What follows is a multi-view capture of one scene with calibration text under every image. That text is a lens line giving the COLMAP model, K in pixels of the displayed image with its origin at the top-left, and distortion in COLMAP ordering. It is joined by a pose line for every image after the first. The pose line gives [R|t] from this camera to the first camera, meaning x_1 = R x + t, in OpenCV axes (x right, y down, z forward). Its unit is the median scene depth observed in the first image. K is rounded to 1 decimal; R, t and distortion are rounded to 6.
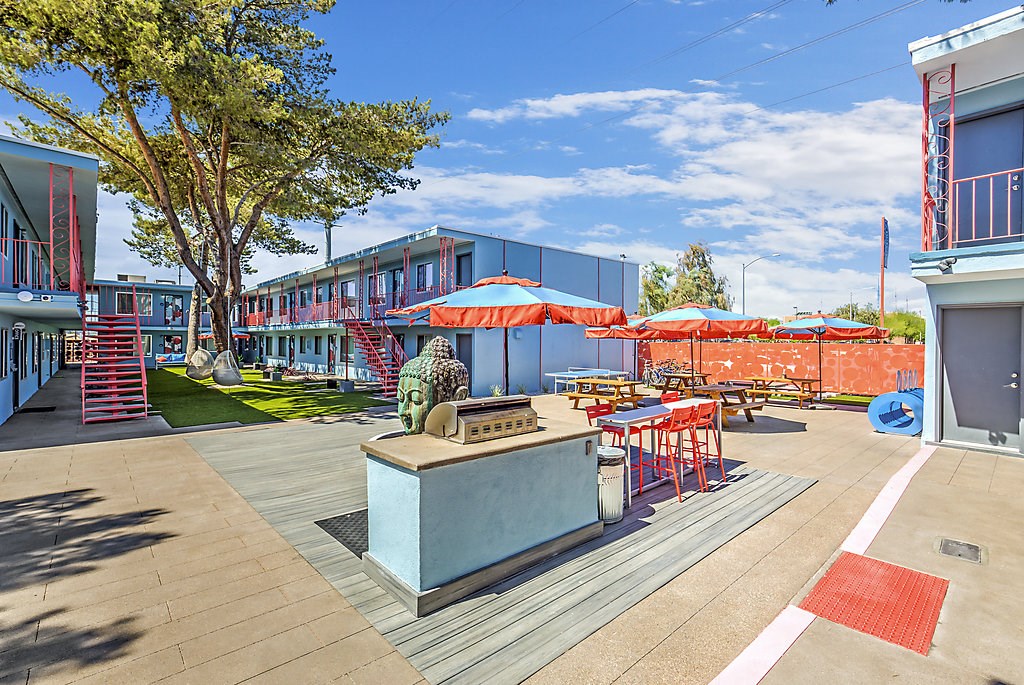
lens RADIAL K [[480.1, 0, 535.9], [0, 480.1, 343.2], [0, 0, 1]] dist [0.027154, -0.000550]
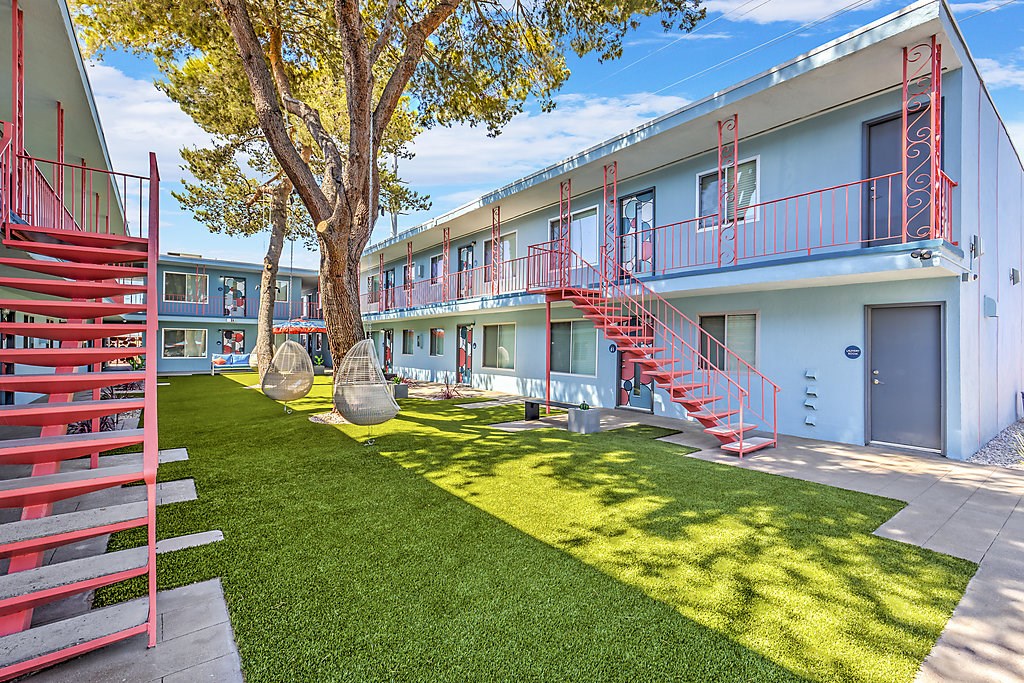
lens RADIAL K [[480.1, 0, 535.9], [0, 480.1, 342.2], [0, 0, 1]] dist [0.027154, -0.000550]
pose [[0.997083, 0.004678, -0.076186, -0.381336], [-0.005674, 0.999901, -0.012862, 0.018235], [0.076118, 0.013257, 0.997011, 0.495046]]
